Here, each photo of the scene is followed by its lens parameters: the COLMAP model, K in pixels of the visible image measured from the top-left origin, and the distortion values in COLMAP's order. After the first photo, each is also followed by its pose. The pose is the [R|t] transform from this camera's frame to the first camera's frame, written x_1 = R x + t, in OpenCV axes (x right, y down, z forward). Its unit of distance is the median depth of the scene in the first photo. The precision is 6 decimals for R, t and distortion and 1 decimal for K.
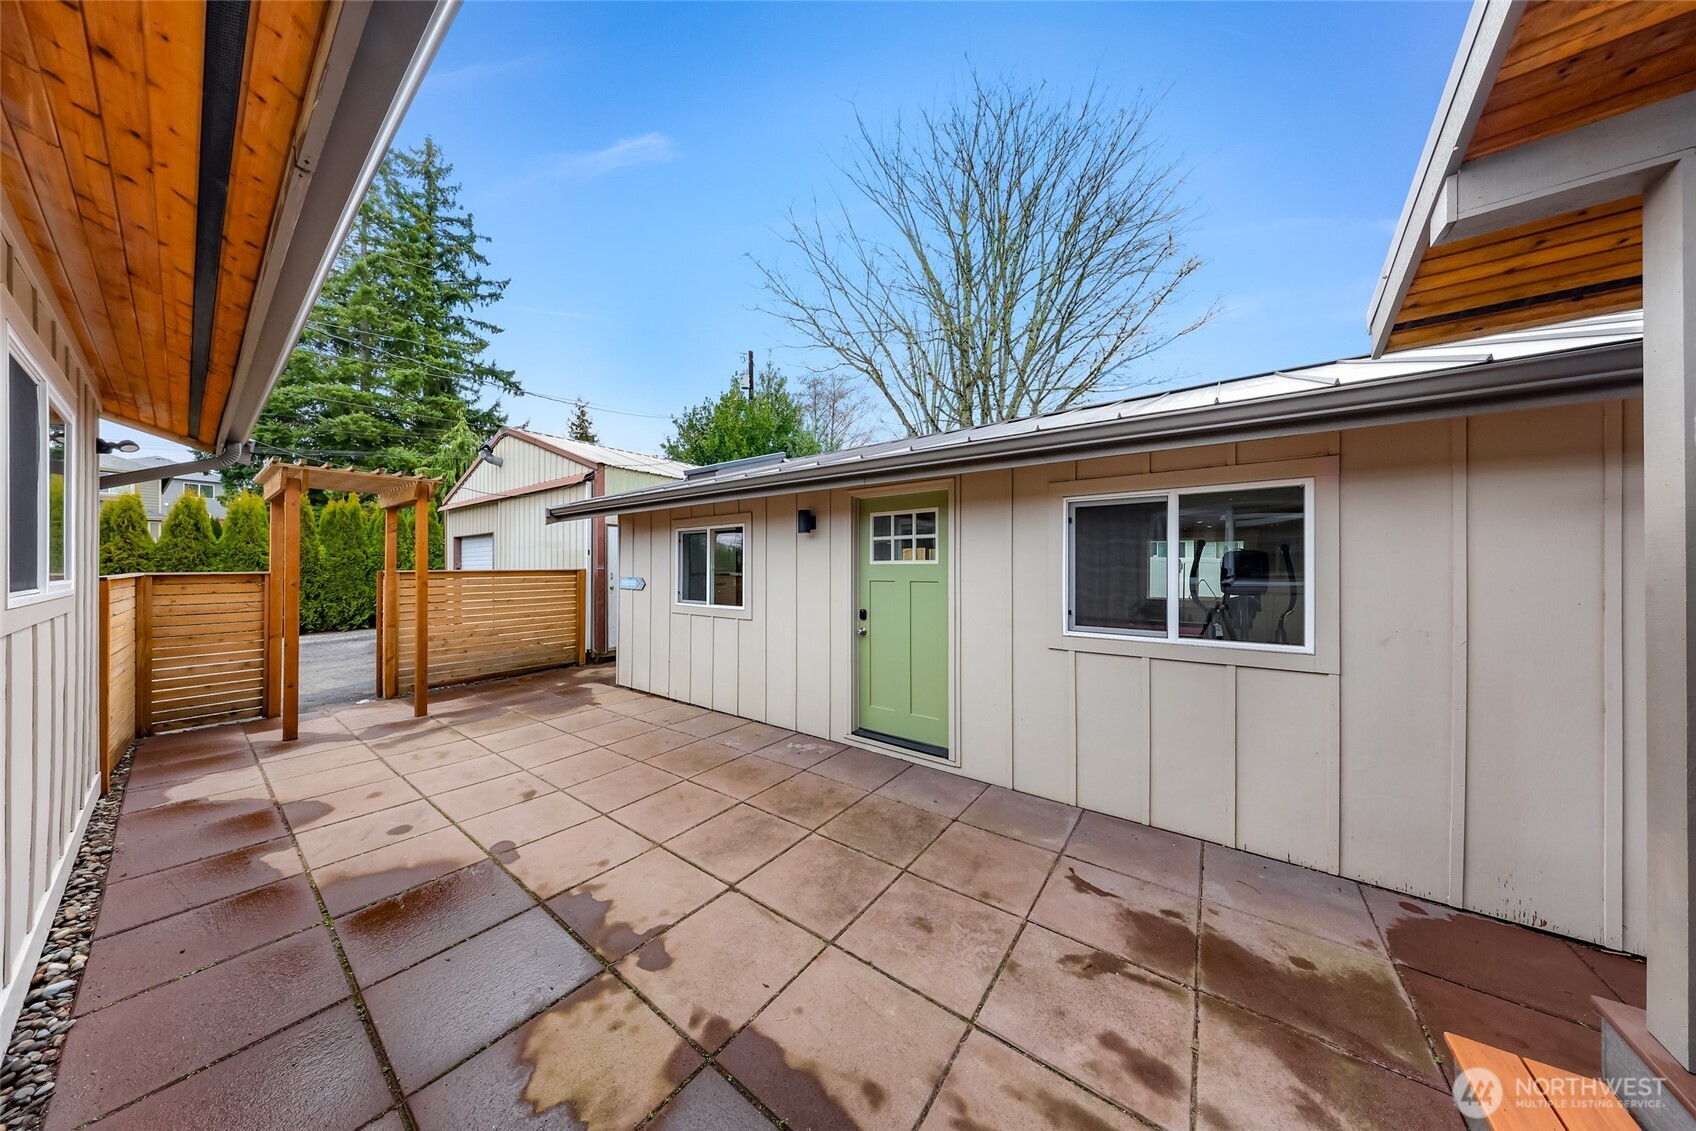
lens RADIAL K [[494.2, 0, 841.2], [0, 494.2, 560.9], [0, 0, 1]] dist [-0.000775, -0.000037]
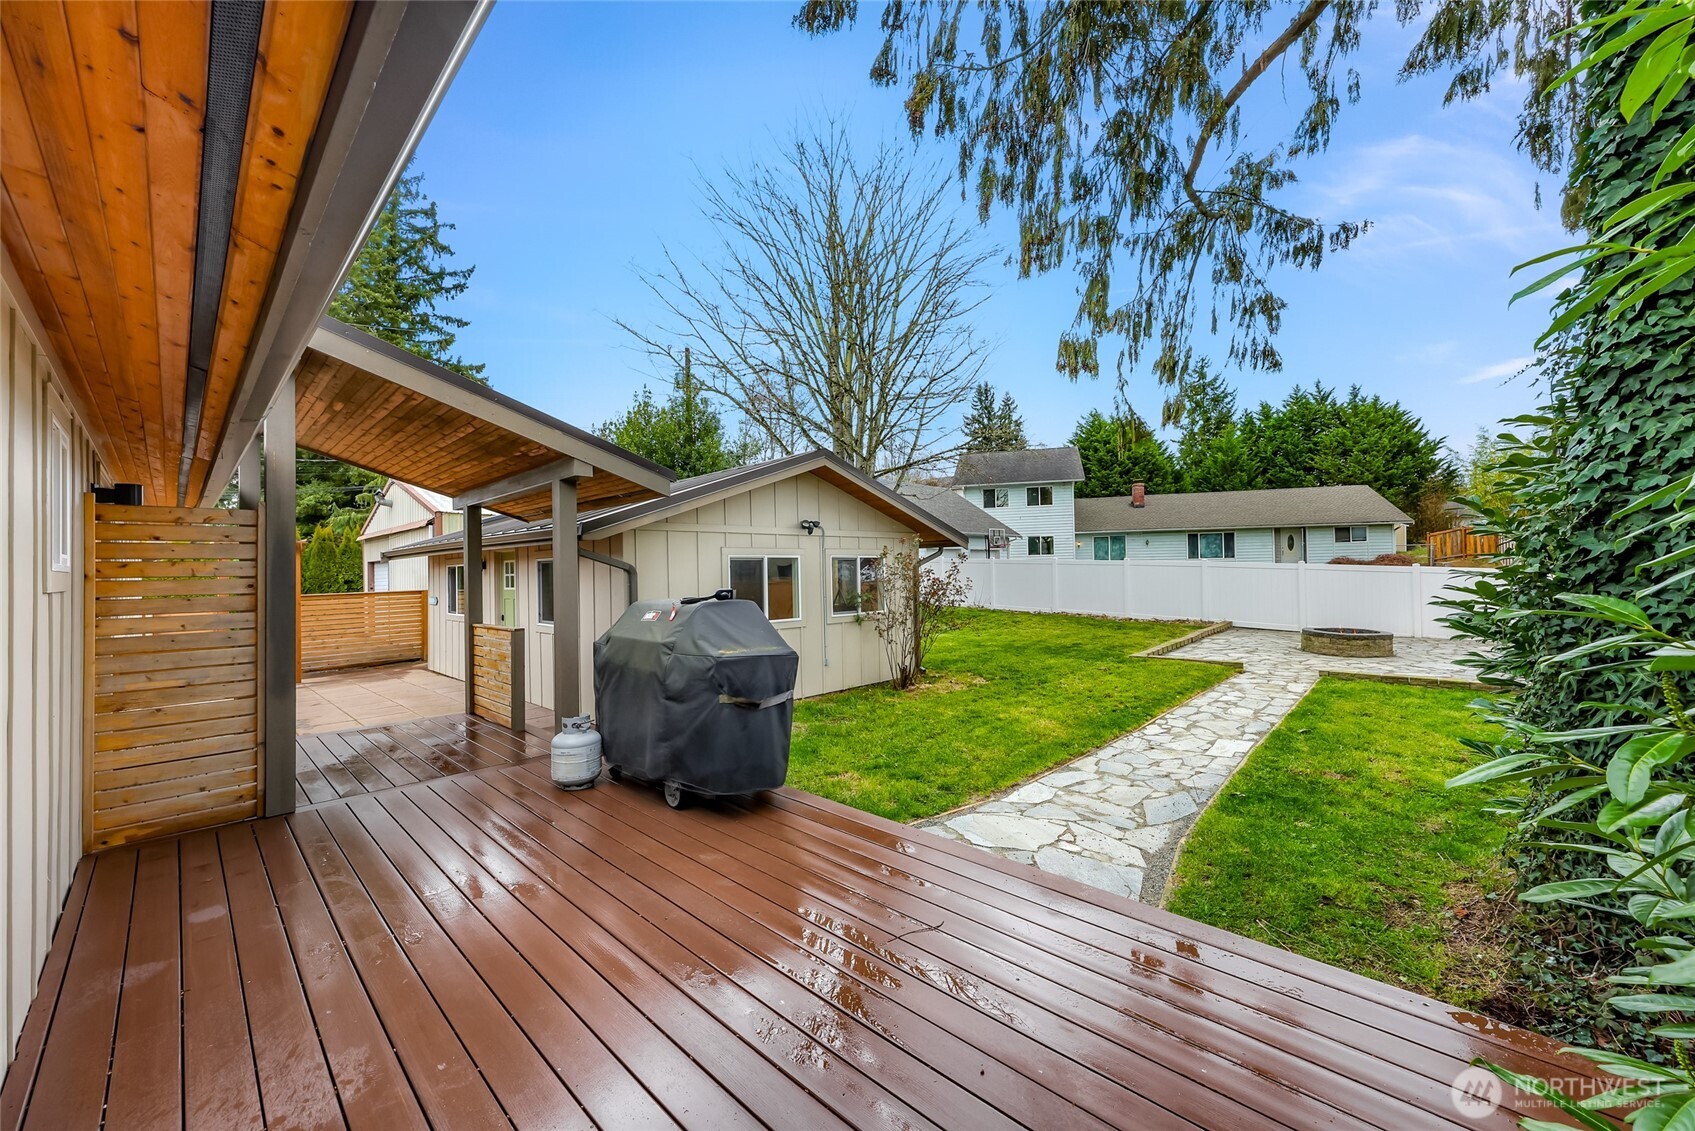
lens RADIAL K [[677.6, 0, 841.6], [0, 677.6, 563.5], [0, 0, 1]] dist [-0.005368, -0.000324]
pose [[0.987694, -0.017526, -0.155412, 1.067926], [0.018016, 0.999836, 0.001743, -0.049812], [0.155356, -0.004522, 0.987848, -0.779991]]
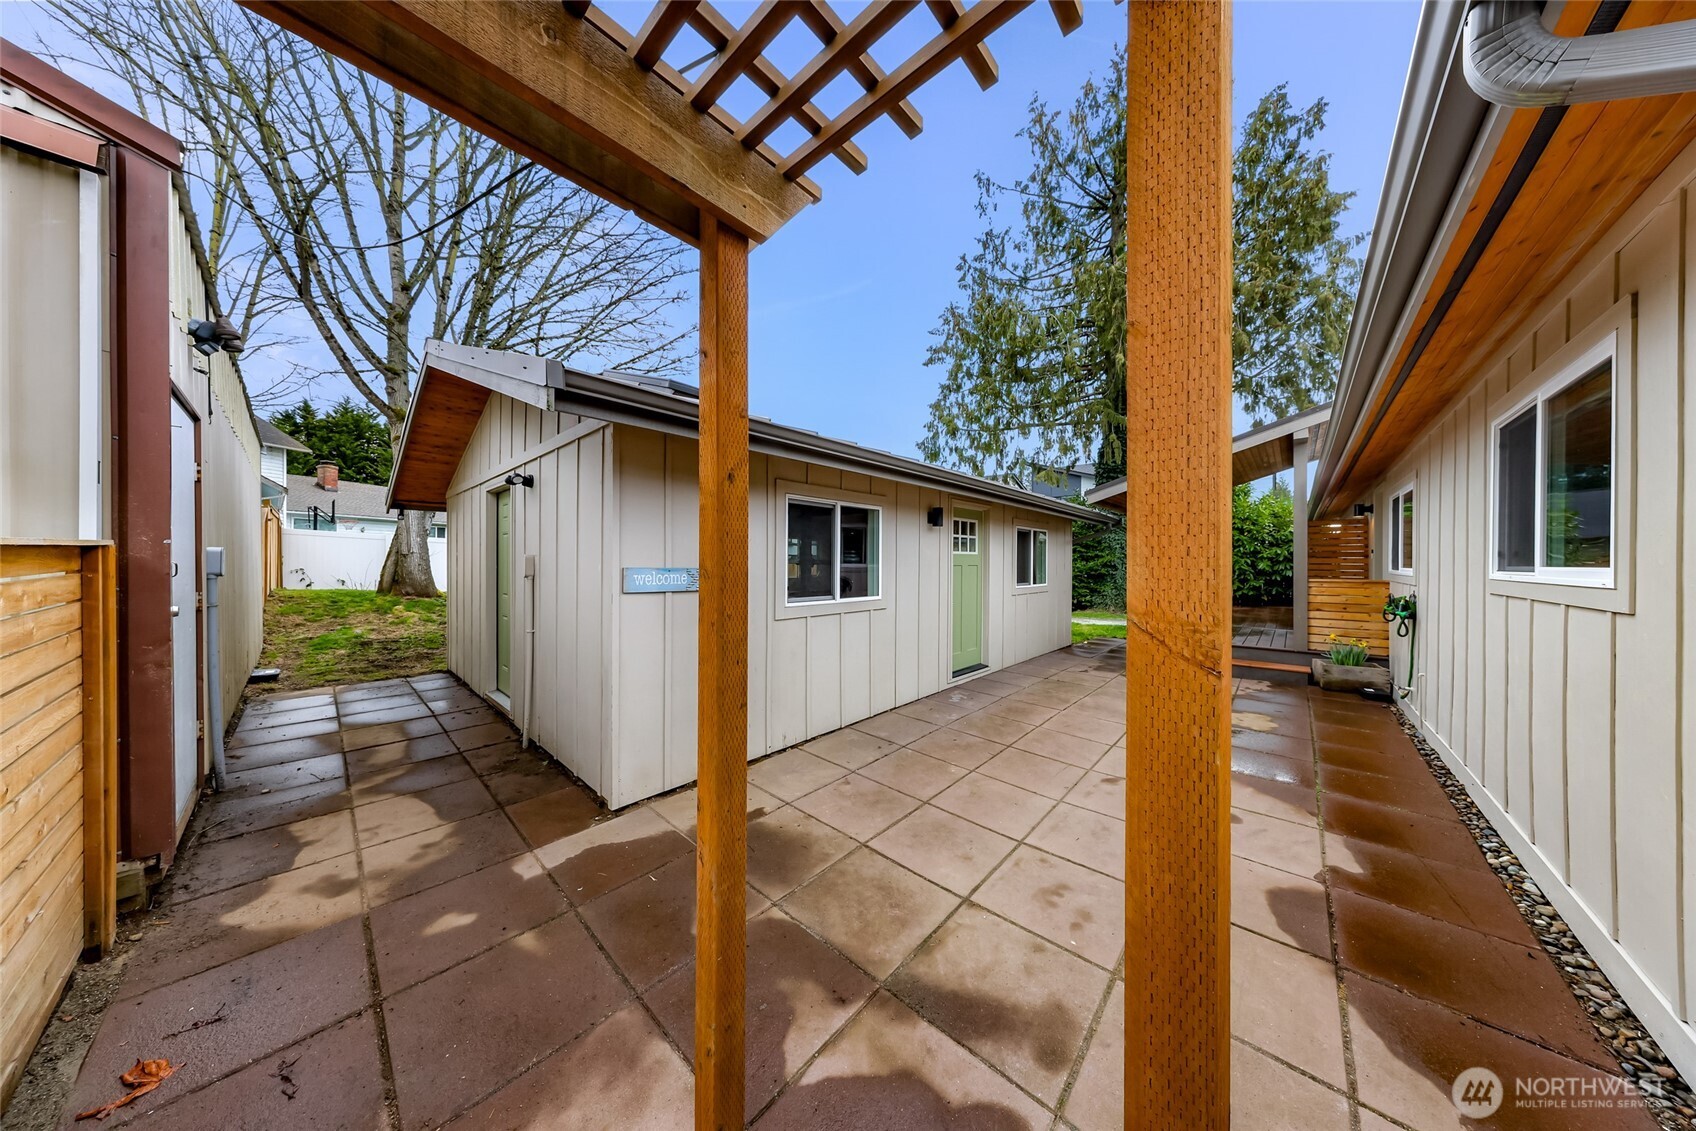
lens RADIAL K [[494.2, 0, 841.2], [0, 494.2, 560.9], [0, 0, 1]] dist [-0.000775, -0.000037]
pose [[0.097521, -0.003633, 0.995227, -1.167720], [-0.024547, 0.999680, 0.006055, 0.022016], [-0.994931, -0.025020, 0.097400, 1.010600]]
